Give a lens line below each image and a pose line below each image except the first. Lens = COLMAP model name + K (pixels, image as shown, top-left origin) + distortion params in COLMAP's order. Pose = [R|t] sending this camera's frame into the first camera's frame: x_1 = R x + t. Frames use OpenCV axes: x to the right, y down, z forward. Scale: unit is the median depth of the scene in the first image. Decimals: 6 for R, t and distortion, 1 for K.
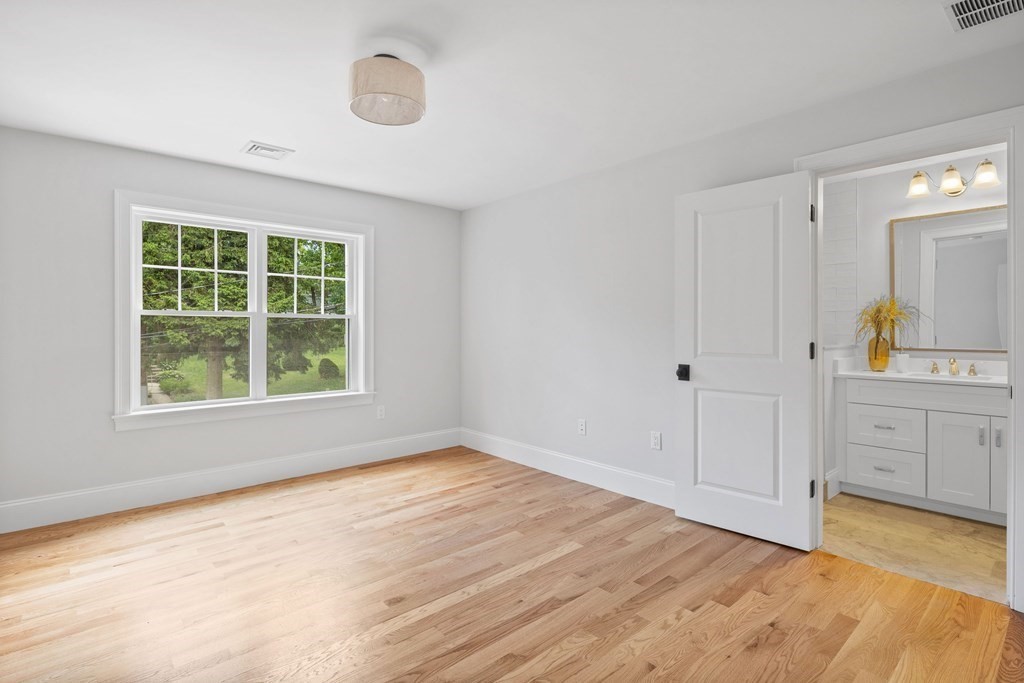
lens RADIAL K [[499.2, 0, 511.1], [0, 499.2, 314.5], [0, 0, 1]] dist [0.001521, -0.001829]
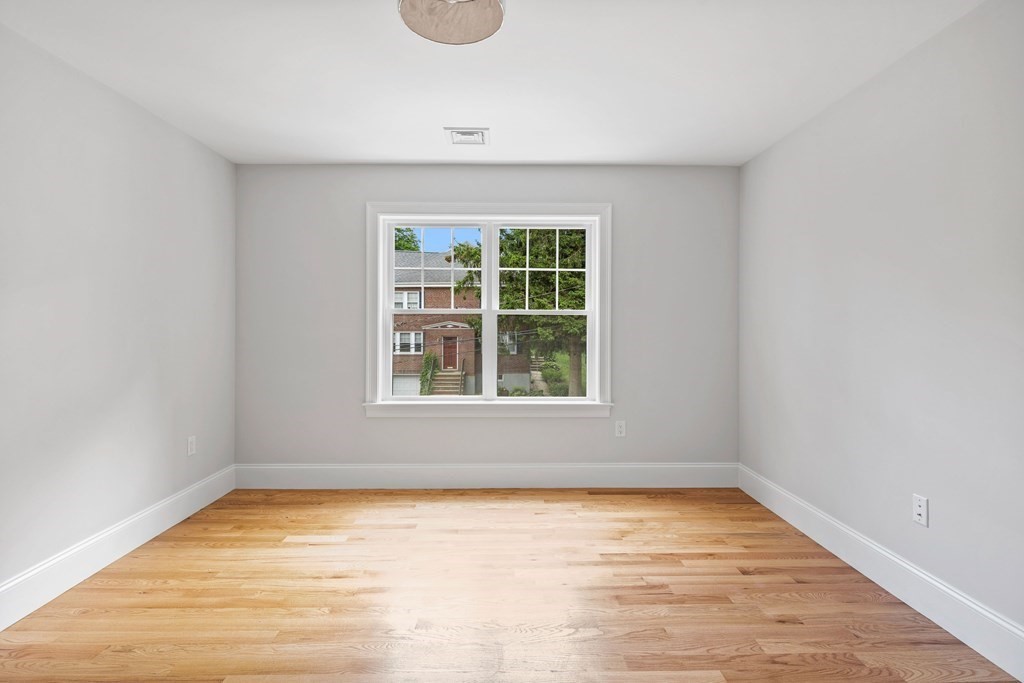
lens RADIAL K [[499.2, 0, 511.1], [0, 499.2, 314.5], [0, 0, 1]] dist [0.001521, -0.001829]
pose [[0.760456, -0.011752, -0.649283, 0.165317], [0.013470, 0.999907, -0.002321, 0.008973], [0.649249, -0.006981, 0.760544, 0.312171]]
